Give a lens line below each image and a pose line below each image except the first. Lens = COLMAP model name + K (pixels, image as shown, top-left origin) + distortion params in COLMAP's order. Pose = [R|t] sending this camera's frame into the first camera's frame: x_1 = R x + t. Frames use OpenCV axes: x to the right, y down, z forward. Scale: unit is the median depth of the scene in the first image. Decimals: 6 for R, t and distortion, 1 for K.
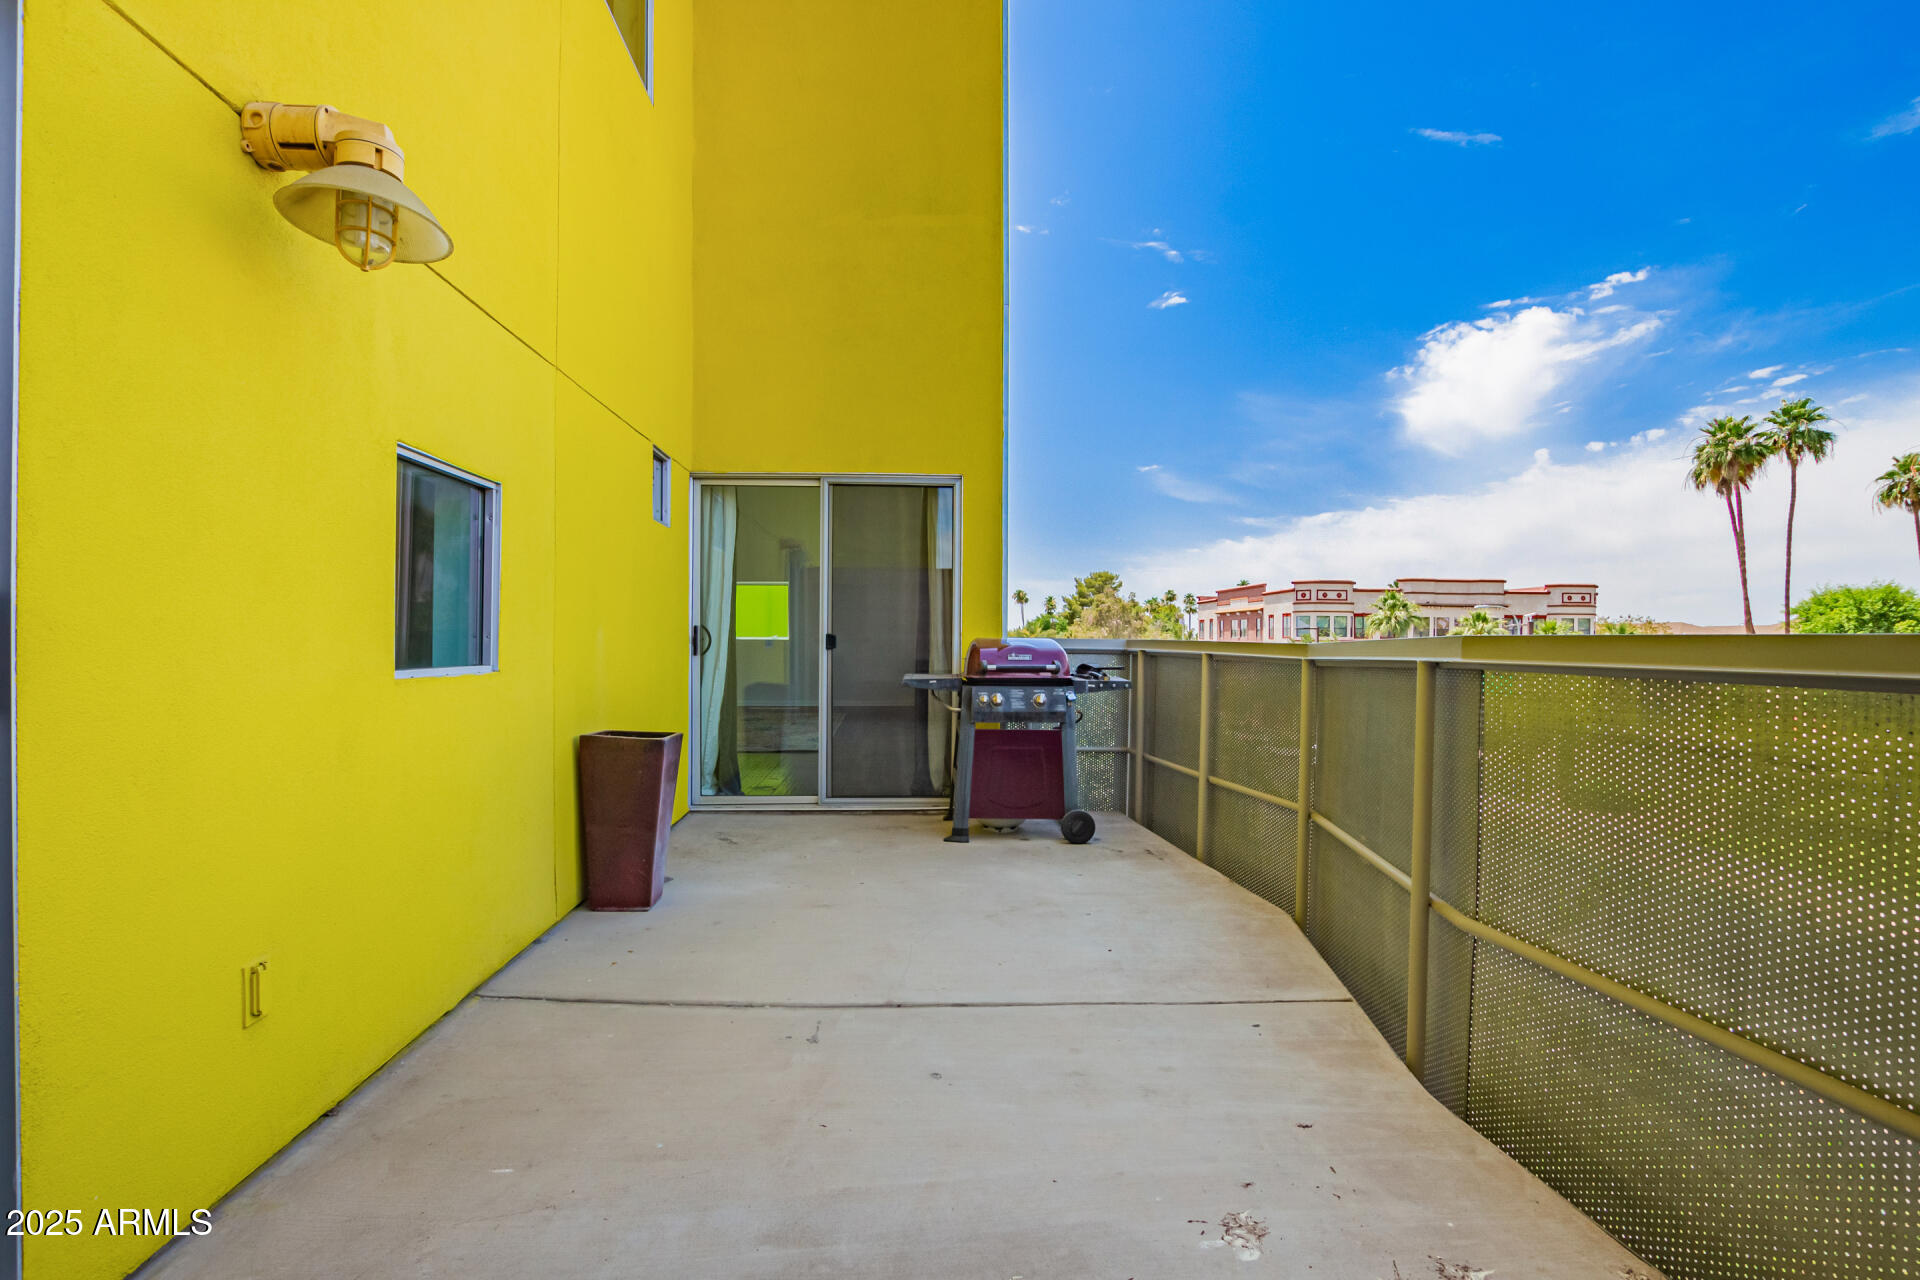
lens RADIAL K [[913.9, 0, 977.7], [0, 913.9, 644.1], [0, 0, 1]] dist [0.002904, -0.003727]
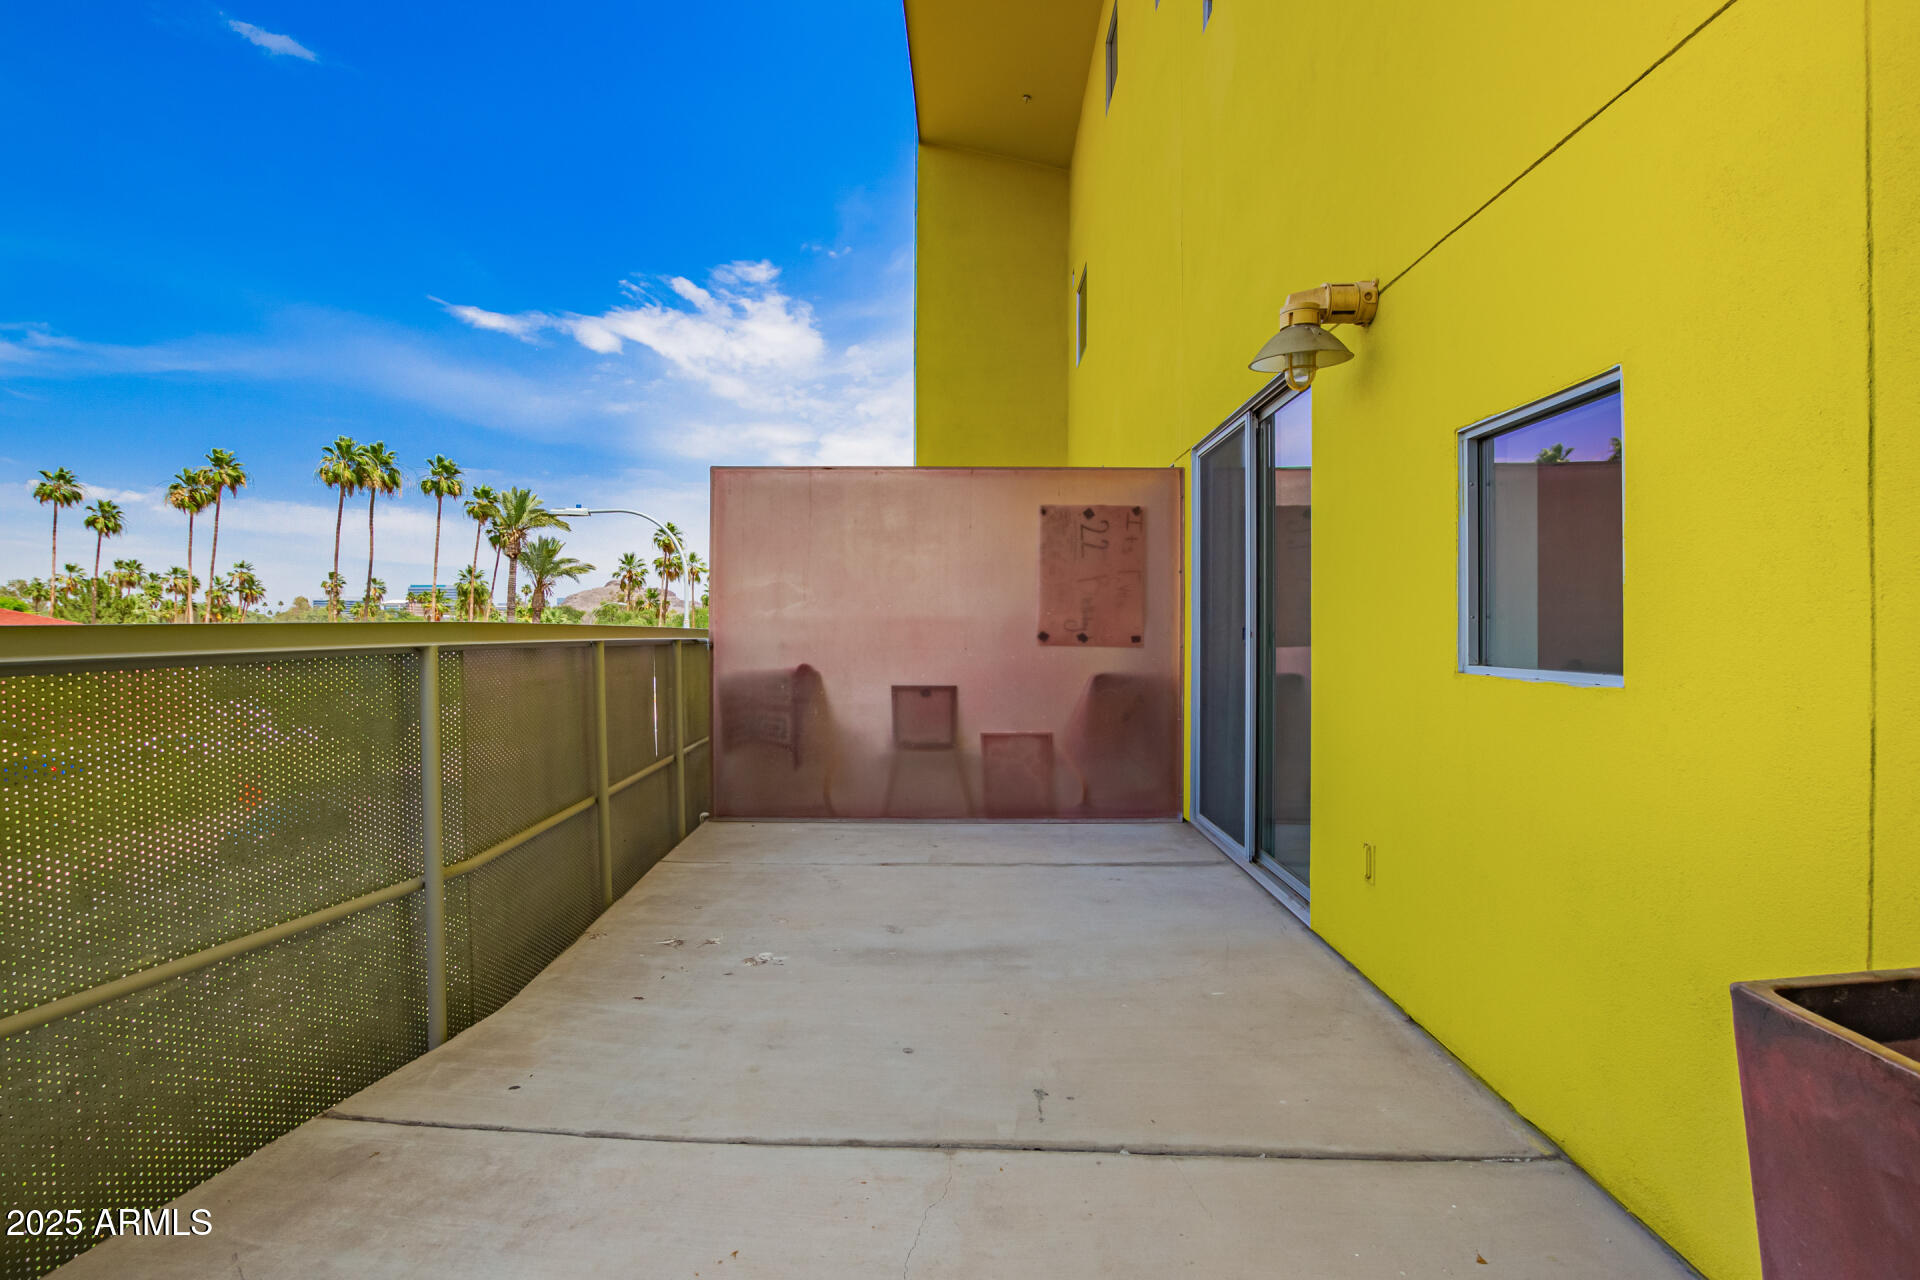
lens RADIAL K [[913.9, 0, 956.7], [0, 913.9, 632.5], [0, 0, 1]] dist [0.002904, -0.003727]
pose [[-0.994387, -0.007138, 0.105566, -0.203707], [-0.006240, 0.999941, 0.008838, -0.008817], [-0.105623, 0.008130, -0.994373, 1.999049]]
